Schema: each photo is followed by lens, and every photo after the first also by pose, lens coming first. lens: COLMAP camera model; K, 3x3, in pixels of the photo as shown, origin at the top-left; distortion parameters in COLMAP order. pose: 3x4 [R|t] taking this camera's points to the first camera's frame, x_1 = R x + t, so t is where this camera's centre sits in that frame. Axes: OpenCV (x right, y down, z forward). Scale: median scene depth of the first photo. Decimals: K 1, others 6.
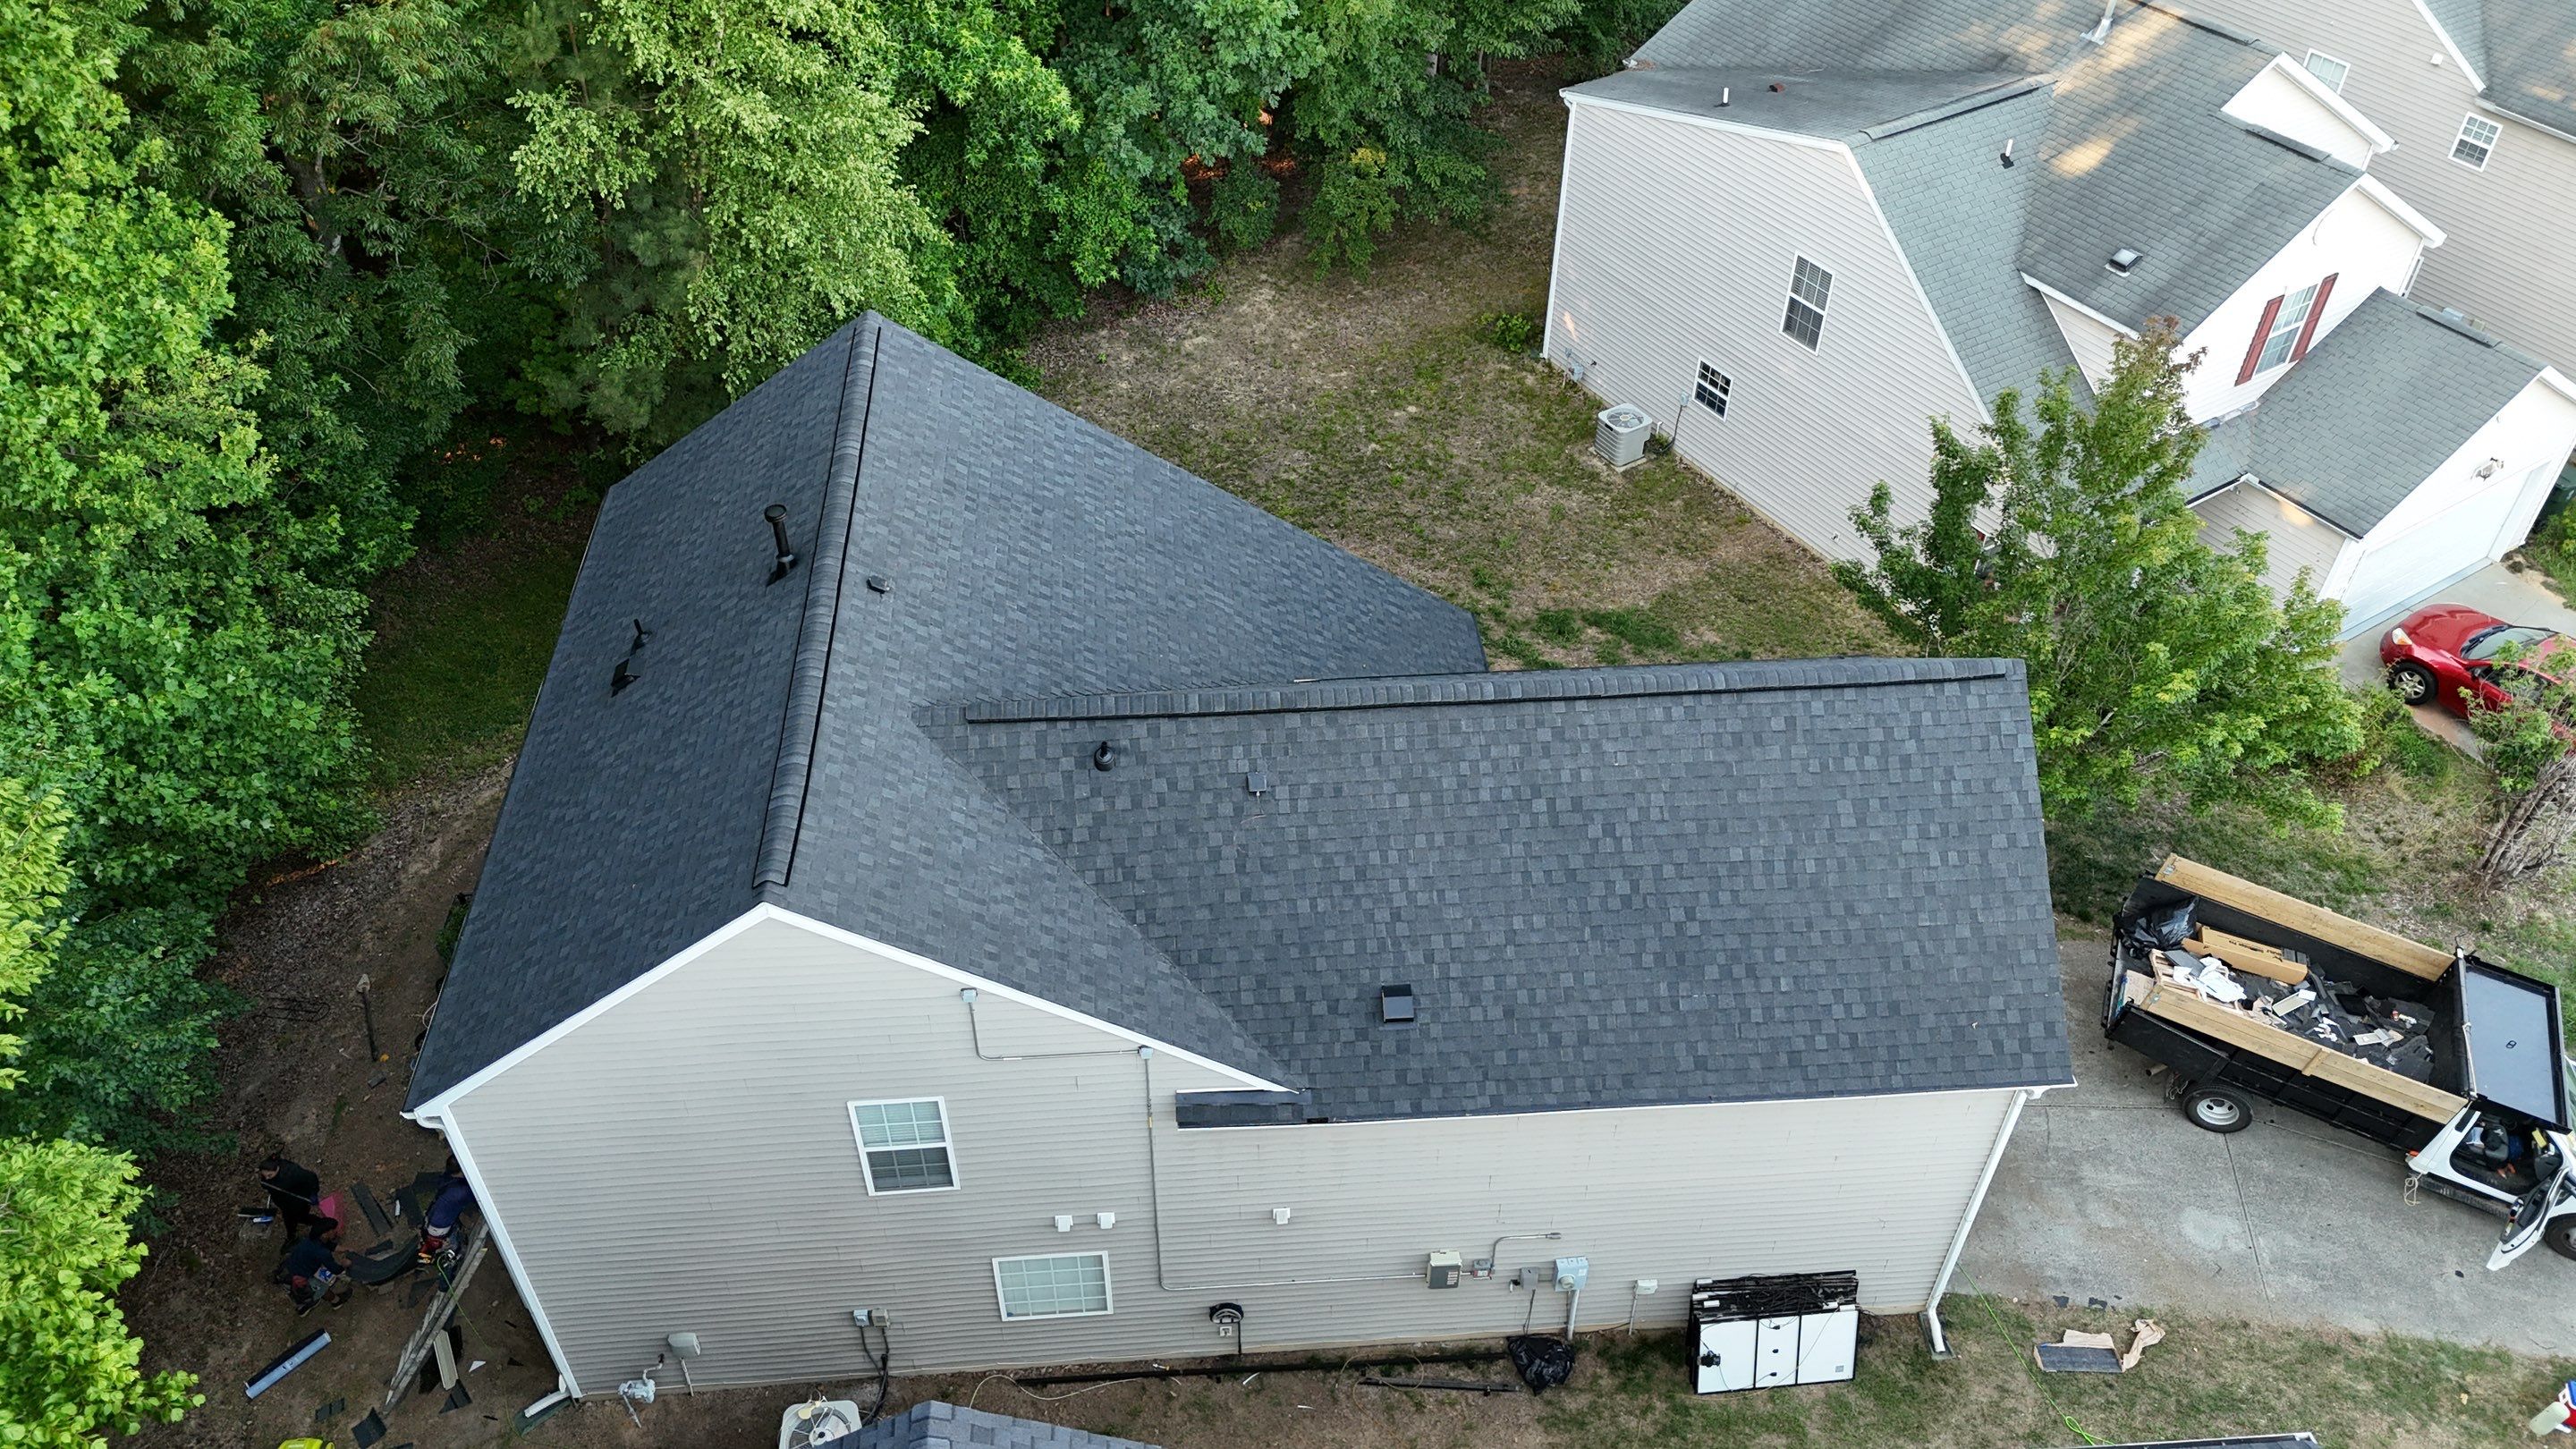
lens RADIAL K [[1892.7, 0, 1247.6], [0, 1892.7, 723.7], [0, 0, 1]] dist [-0.005002, 0.000723]
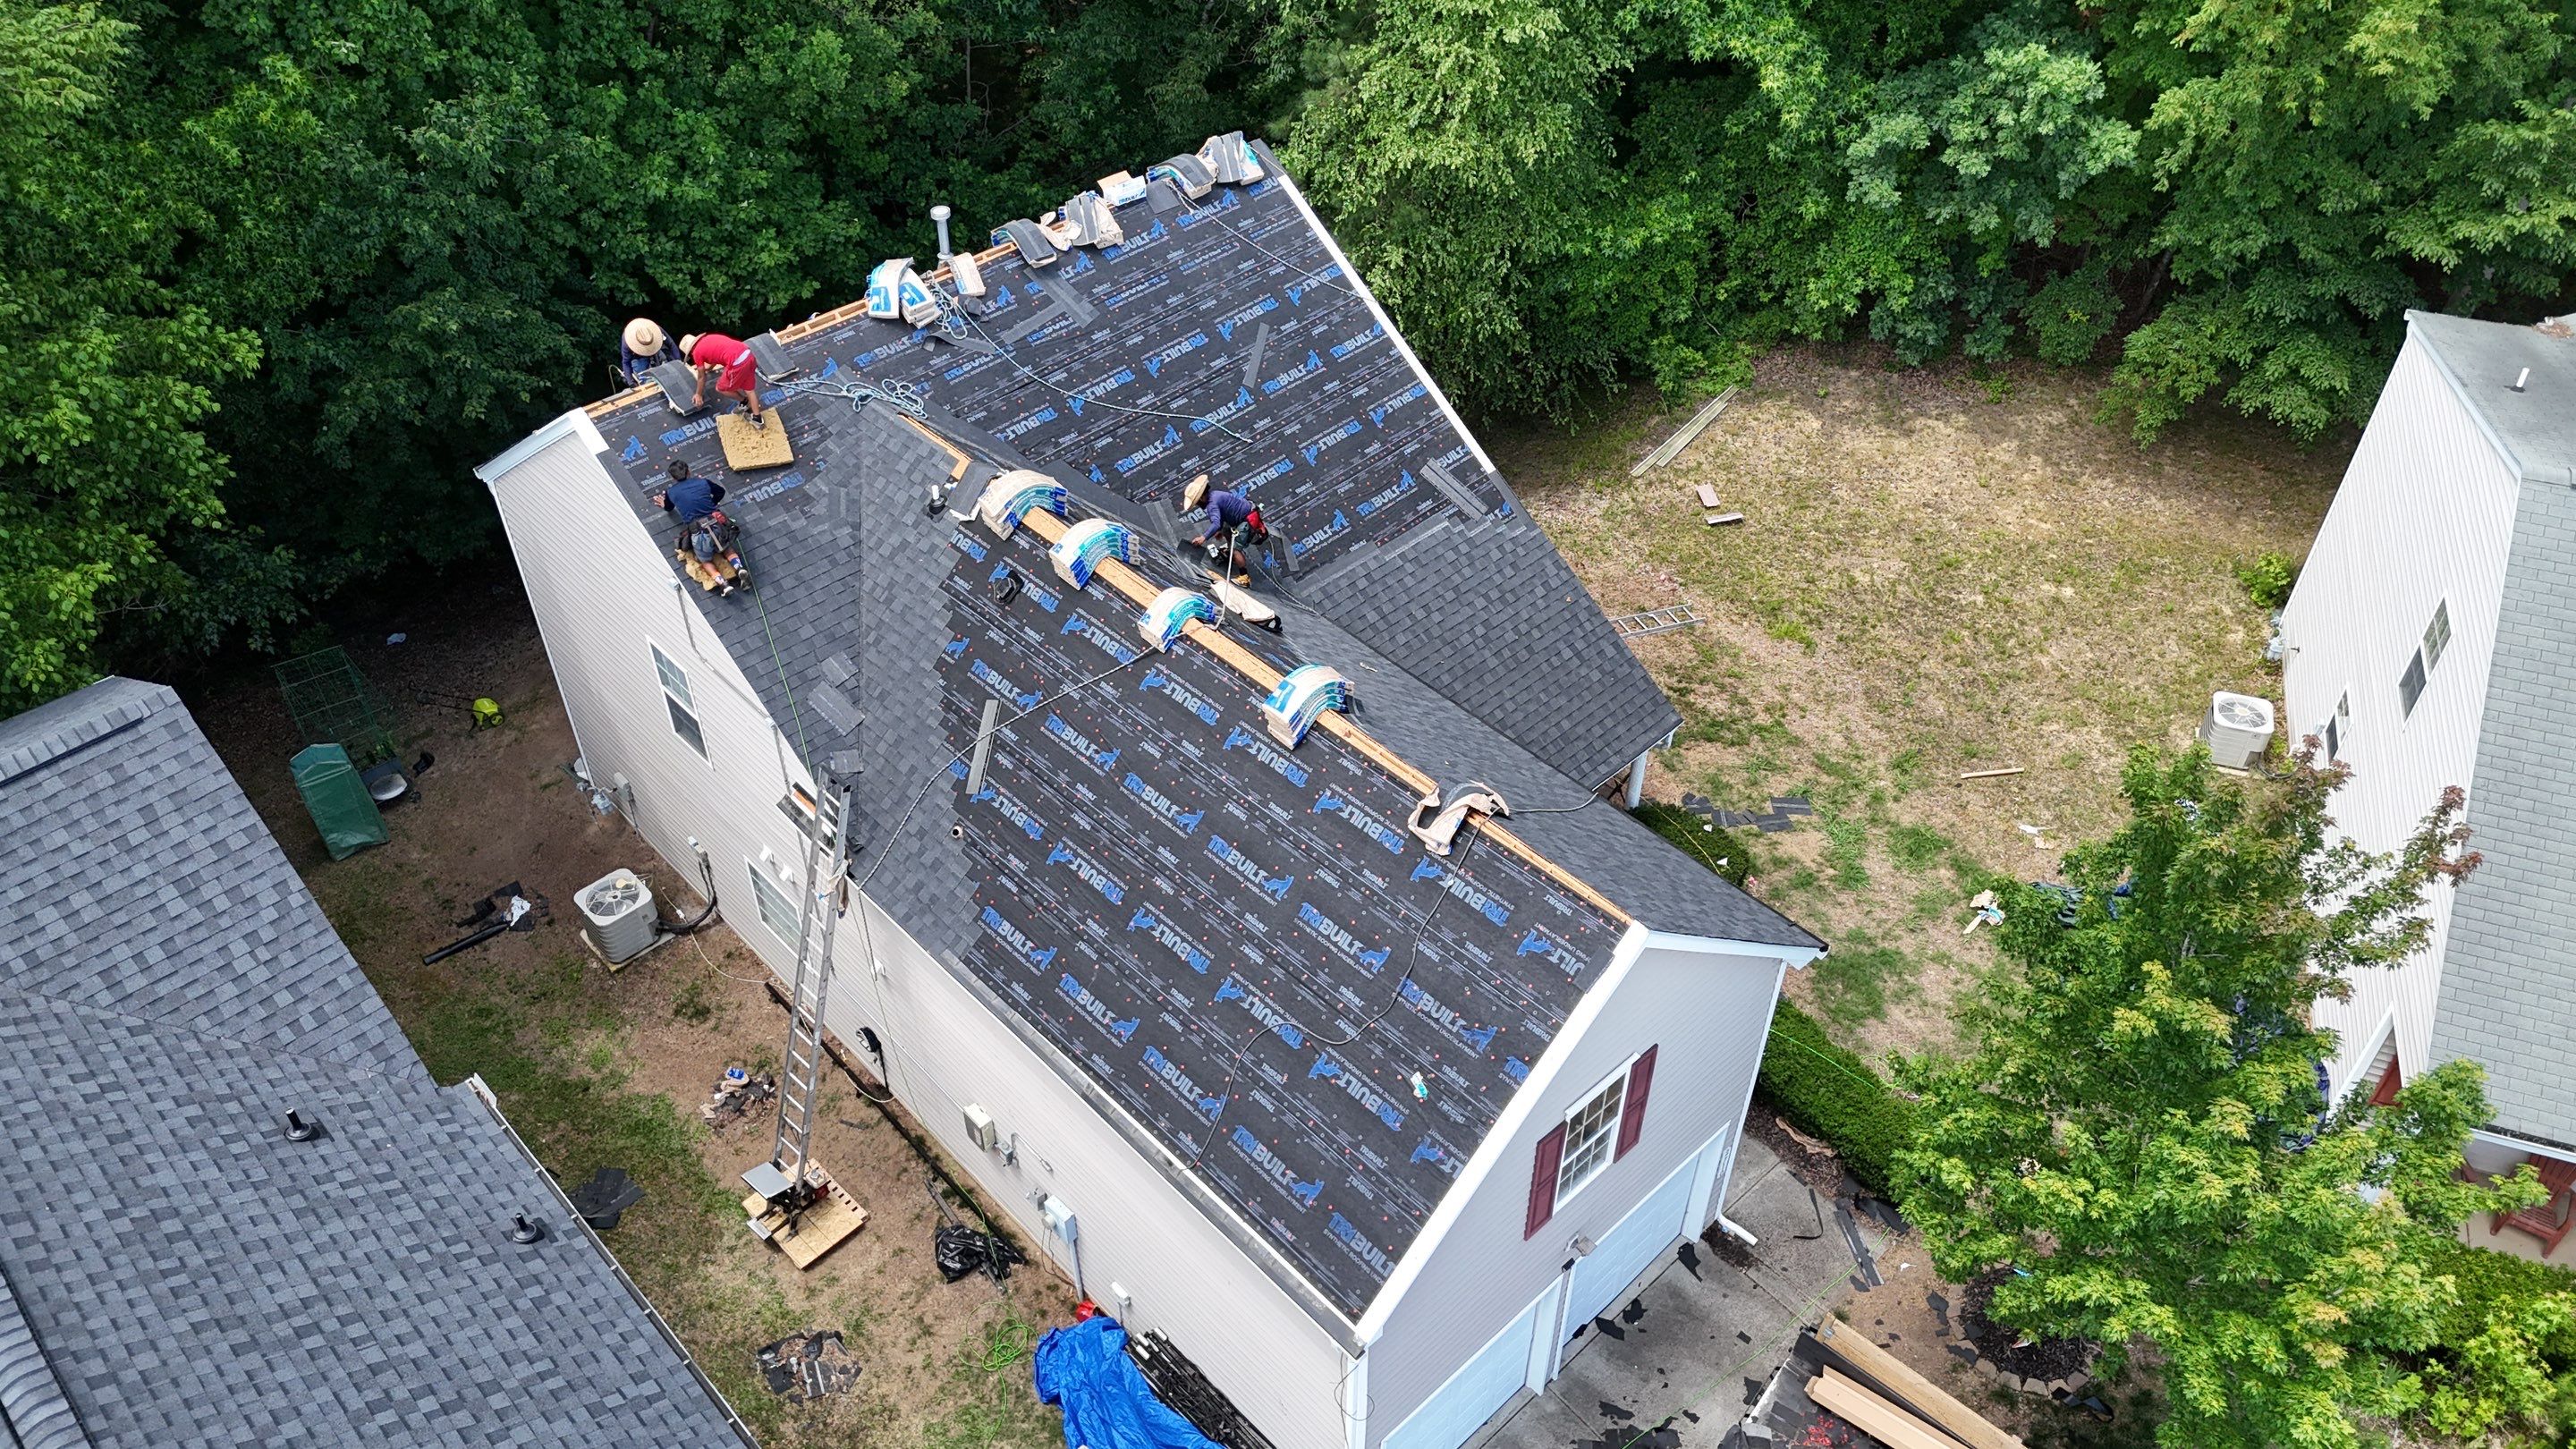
lens RADIAL K [[1892.7, 0, 1247.6], [0, 1892.7, 723.7], [0, 0, 1]] dist [-0.005002, 0.000723]
pose [[0.628721, 0.517071, -0.580816, 0.434567], [-0.516273, 0.836097, 0.185480, -0.098936], [0.581526, 0.183245, 0.792622, 0.157427]]
